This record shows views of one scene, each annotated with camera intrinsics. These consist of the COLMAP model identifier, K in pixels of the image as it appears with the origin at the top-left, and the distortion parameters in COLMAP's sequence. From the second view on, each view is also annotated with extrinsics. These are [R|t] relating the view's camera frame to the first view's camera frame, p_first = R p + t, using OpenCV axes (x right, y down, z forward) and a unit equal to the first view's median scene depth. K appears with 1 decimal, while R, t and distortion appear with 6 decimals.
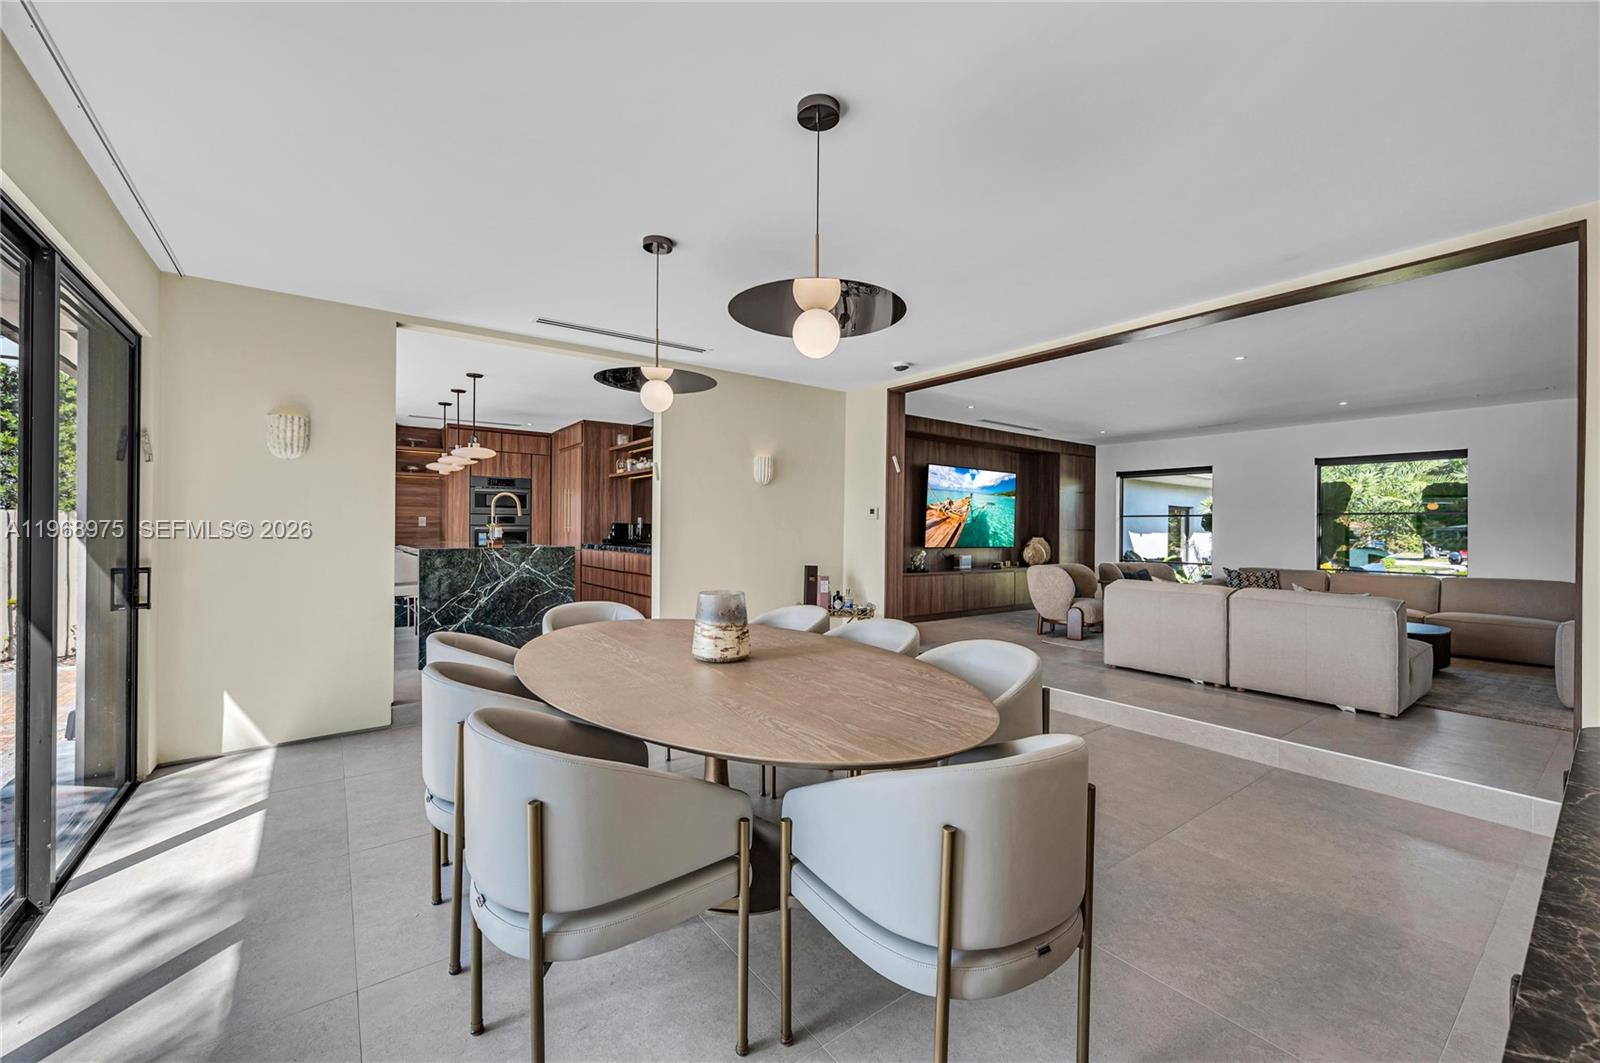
lens RADIAL K [[629.0, 0, 800.0], [0, 629.0, 531.5], [0, 0, 1]] dist [0.001688, 0.000055]
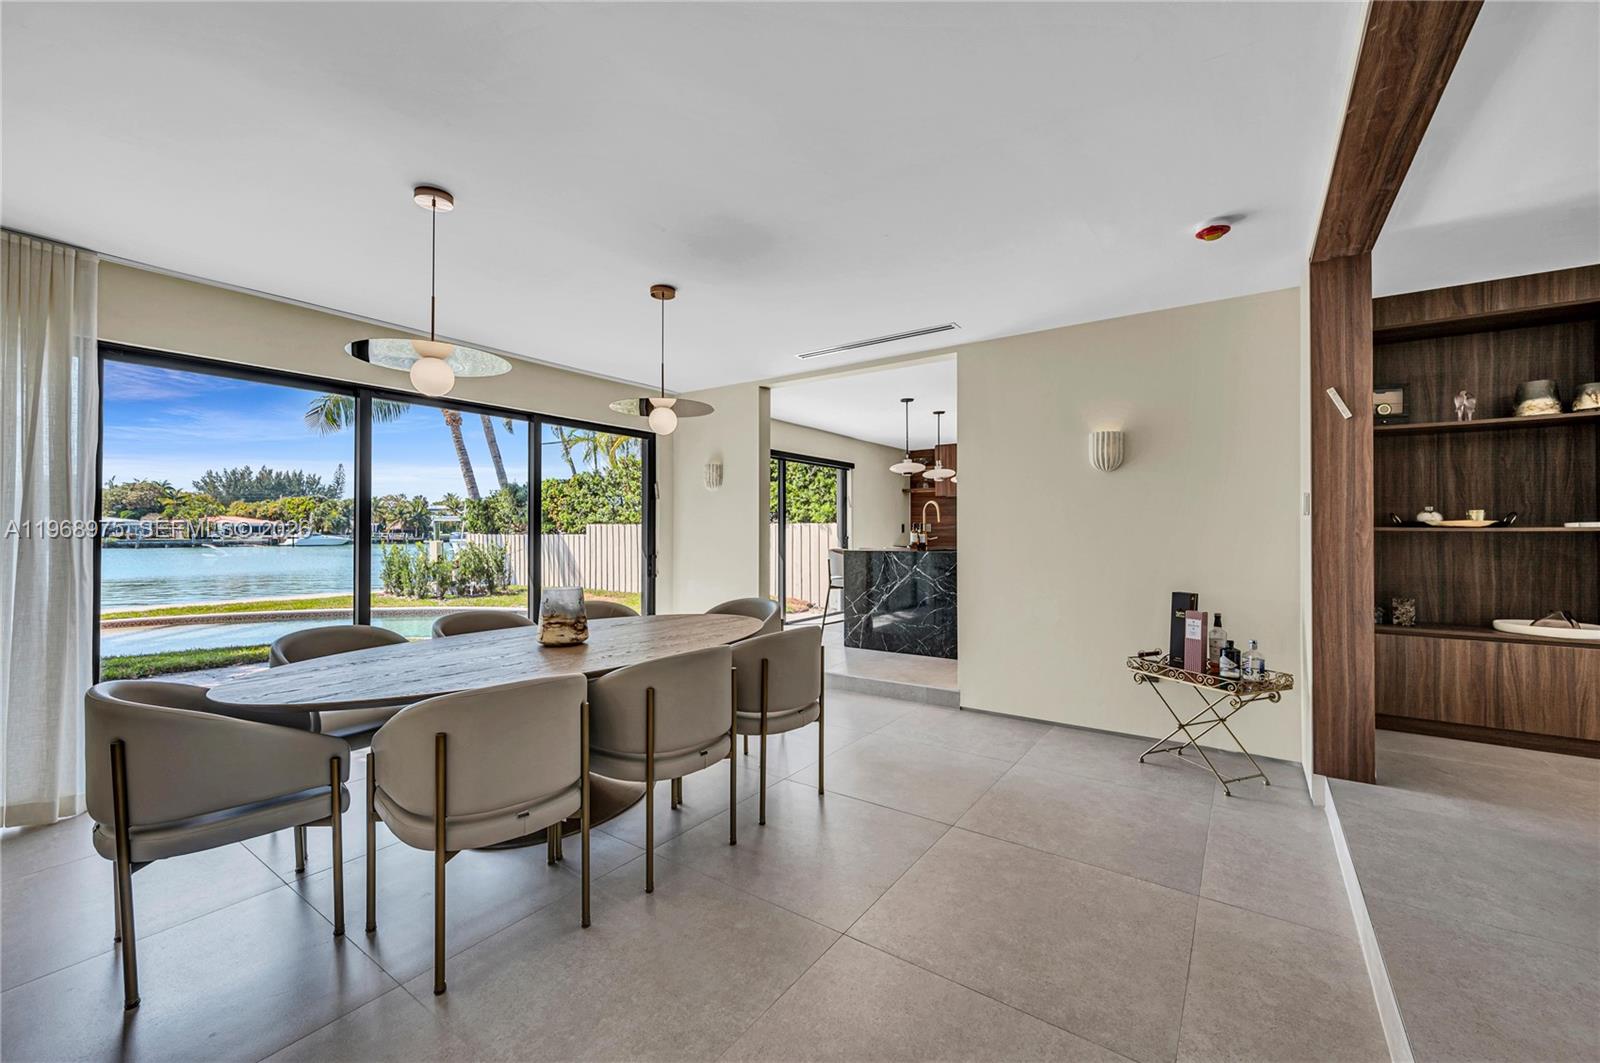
lens RADIAL K [[638.4, 0, 801.0], [0, 638.4, 525.2], [0, 0, 1]] dist [0.000641, -0.000155]
pose [[0.313466, -0.014486, -0.949489, 0.496588], [-0.002238, 0.999870, -0.015994, -0.002052], [0.949597, 0.007138, 0.313393, 0.436994]]
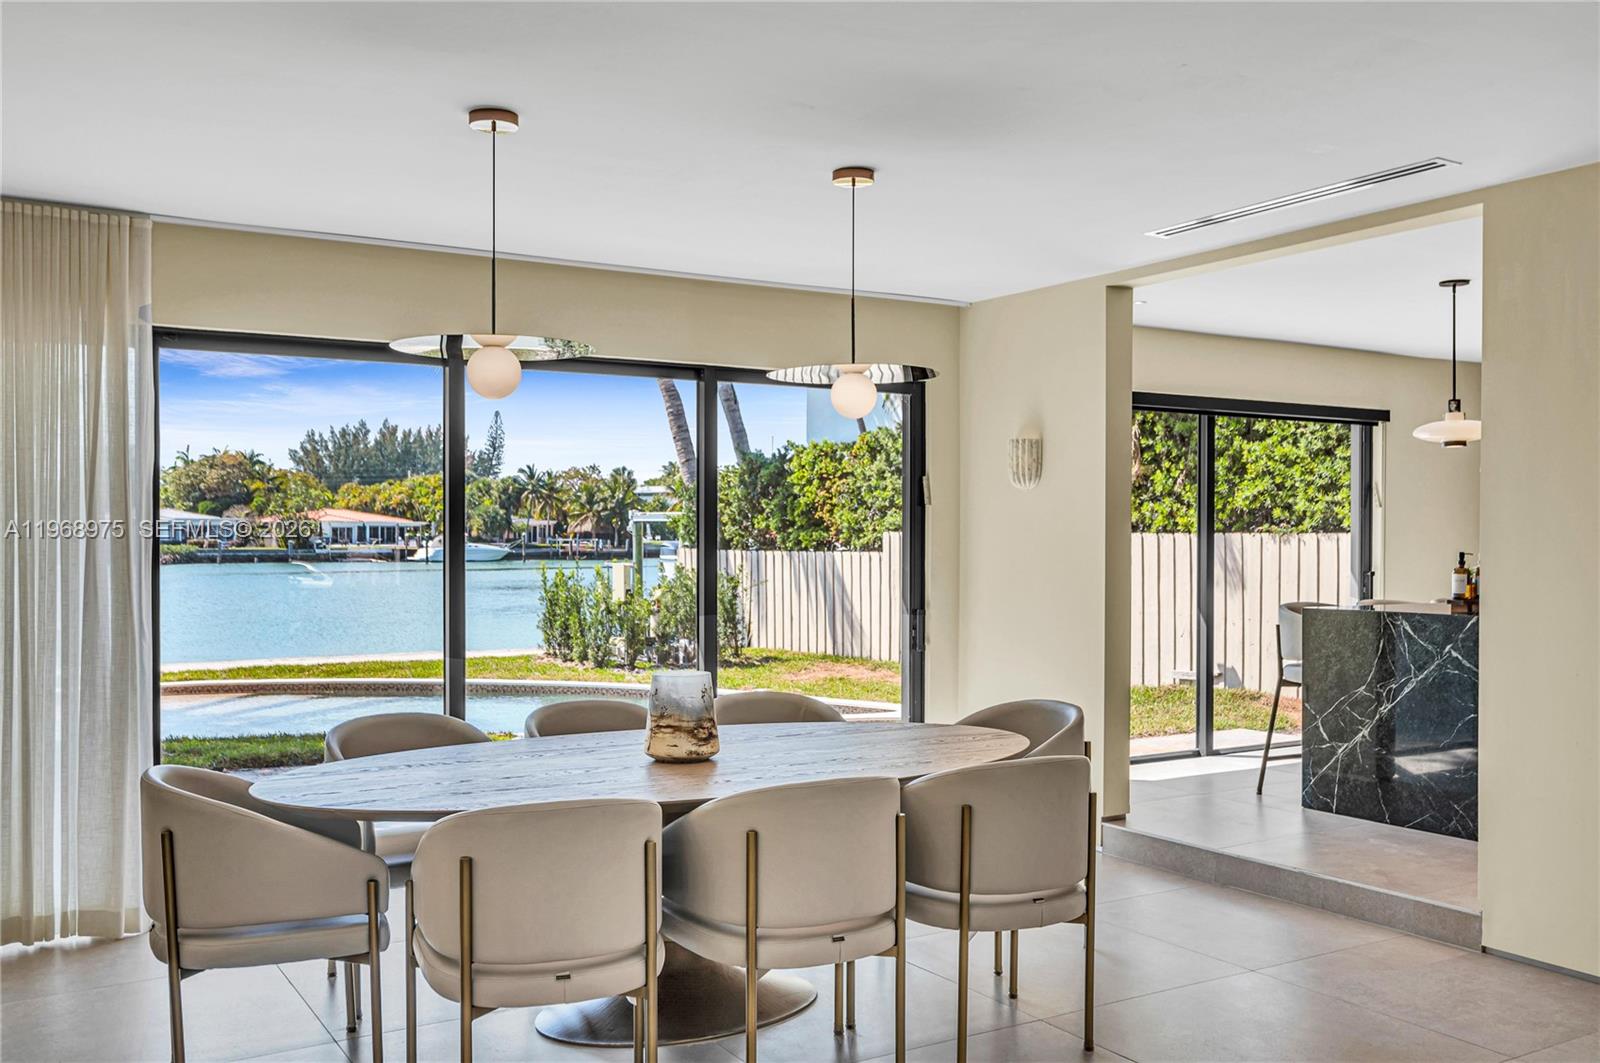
lens RADIAL K [[1411.6, 0, 803.0], [0, 1411.6, 558.6], [0, 0, 1]] dist [0.003132, -0.005419]
pose [[-0.093998, 0.011183, -0.995510, 0.674478], [-0.005957, 0.999913, 0.011795, -0.028043], [0.995555, 0.007038, -0.093924, 0.548081]]
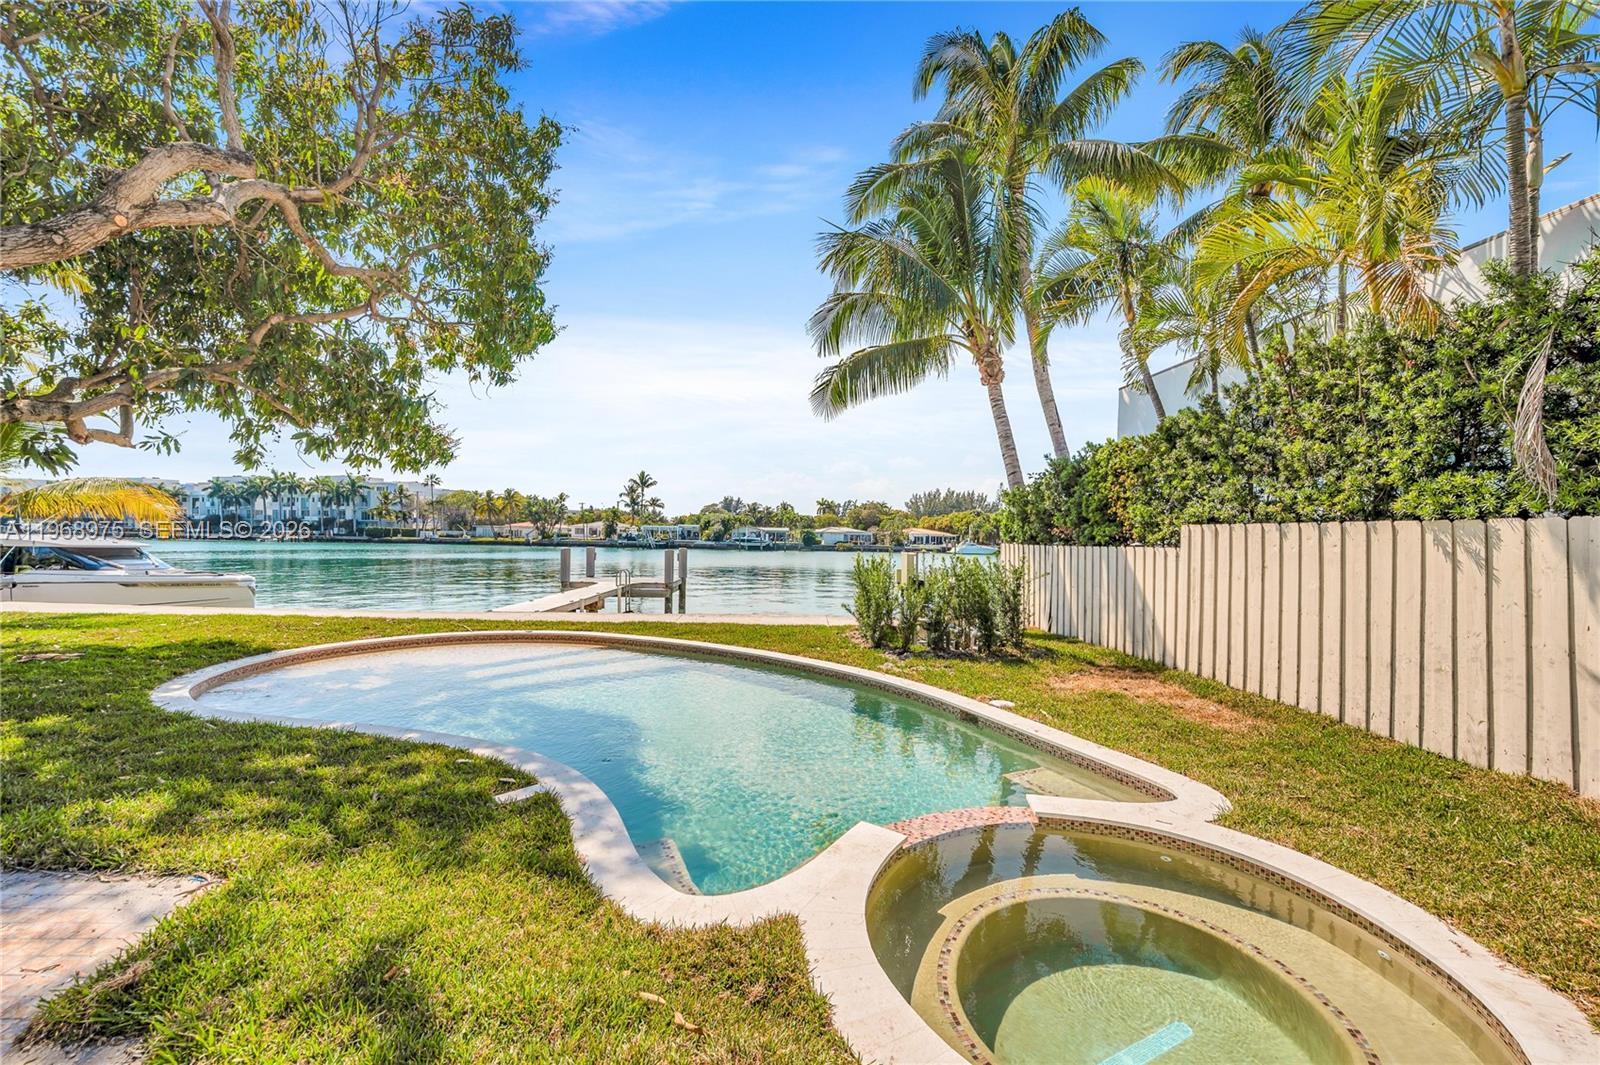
lens RADIAL K [[650.7, 0, 803.7], [0, 650.7, 550.4], [0, 0, 1]] dist [0.000217, -0.000084]
pose [[-0.571780, -0.001618, -0.820406, -1.139169], [-0.026126, 0.999527, 0.016238, -0.000279], [0.819991, 0.030719, -0.571551, 0.556662]]
